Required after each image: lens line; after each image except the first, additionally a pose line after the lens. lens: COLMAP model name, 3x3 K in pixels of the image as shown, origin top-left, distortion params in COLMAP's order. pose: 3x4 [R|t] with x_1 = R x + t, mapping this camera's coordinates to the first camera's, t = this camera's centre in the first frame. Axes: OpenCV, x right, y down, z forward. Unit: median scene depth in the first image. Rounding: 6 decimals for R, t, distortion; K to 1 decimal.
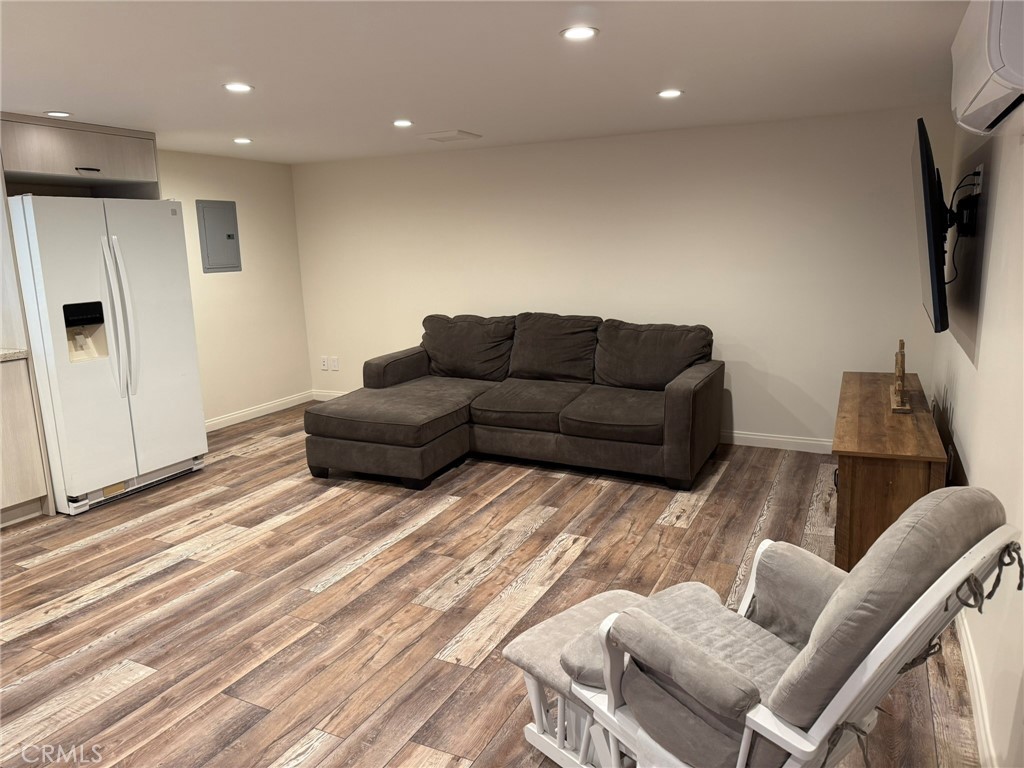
lens RADIAL K [[714.4, 0, 512.0], [0, 714.4, 384.0], [0, 0, 1]] dist [0.117157, -0.165652]
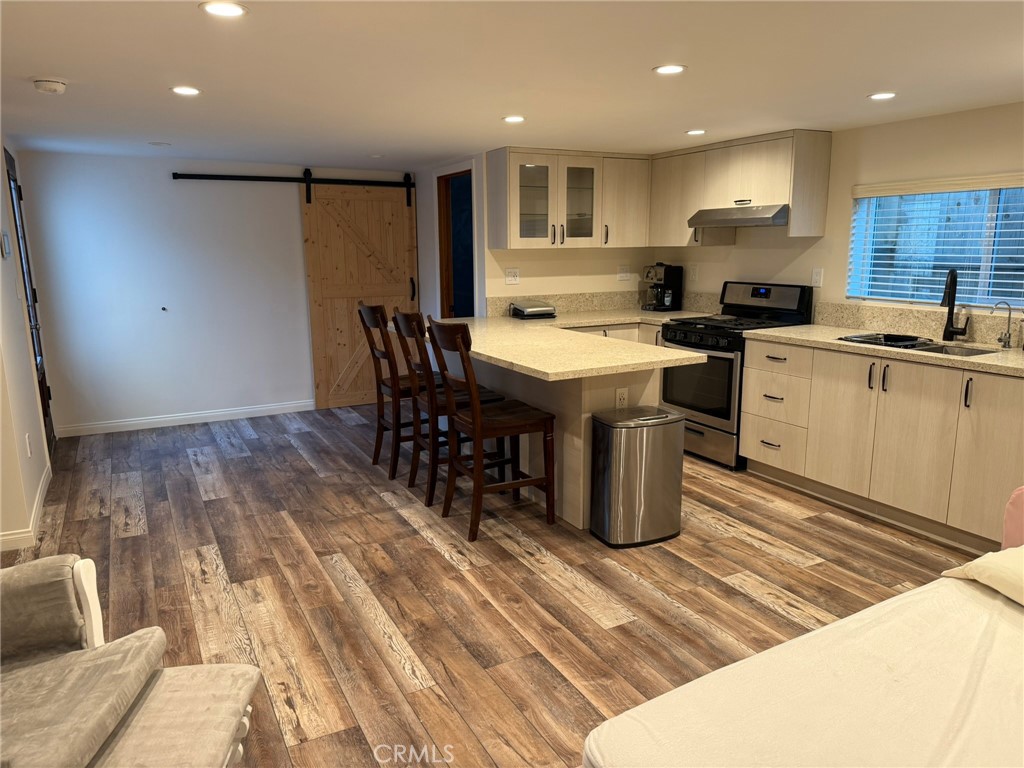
lens RADIAL K [[714.4, 0, 512.0], [0, 714.4, 384.0], [0, 0, 1]] dist [0.117157, -0.165652]
pose [[-0.579063, 0.185421, -0.793918, 0.282680], [-0.132992, 0.939268, 0.316369, -0.203047], [0.804363, 0.288782, -0.519235, 0.931077]]
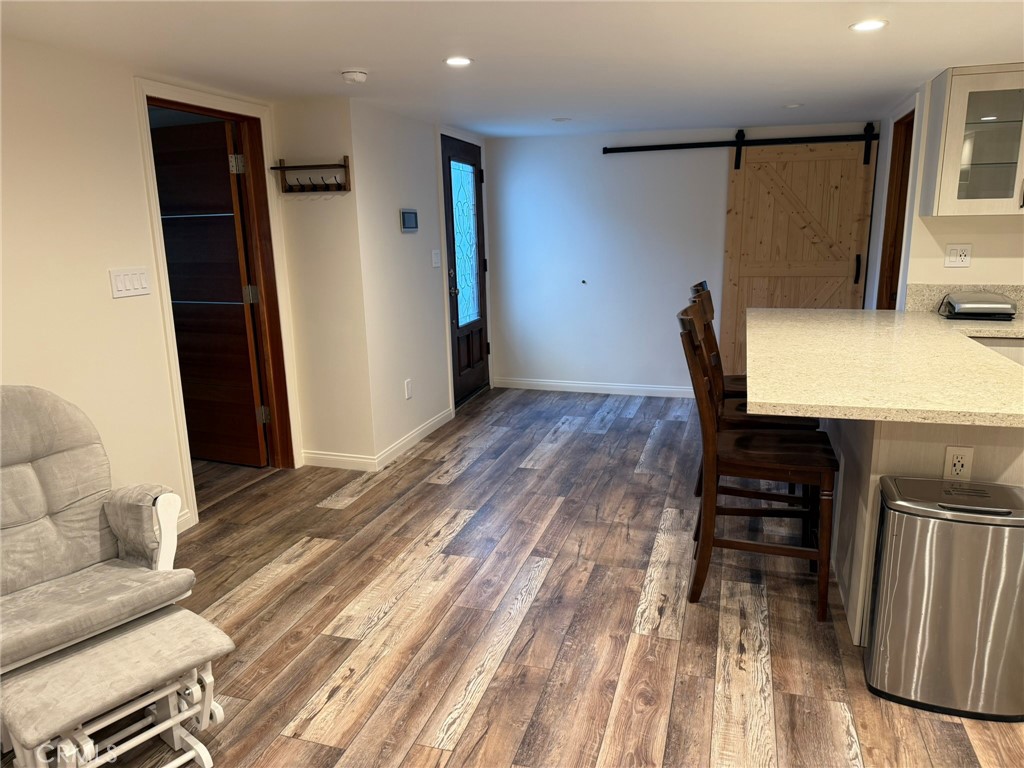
lens RADIAL K [[715.6, 0, 515.8], [0, 715.6, 382.7], [0, 0, 1]] dist [0.068802, -0.085133]
pose [[-0.985869, 0.075089, -0.149744, -0.149626], [0.009365, 0.917215, 0.398283, -0.196615], [0.167254, 0.391253, -0.904957, 1.004440]]
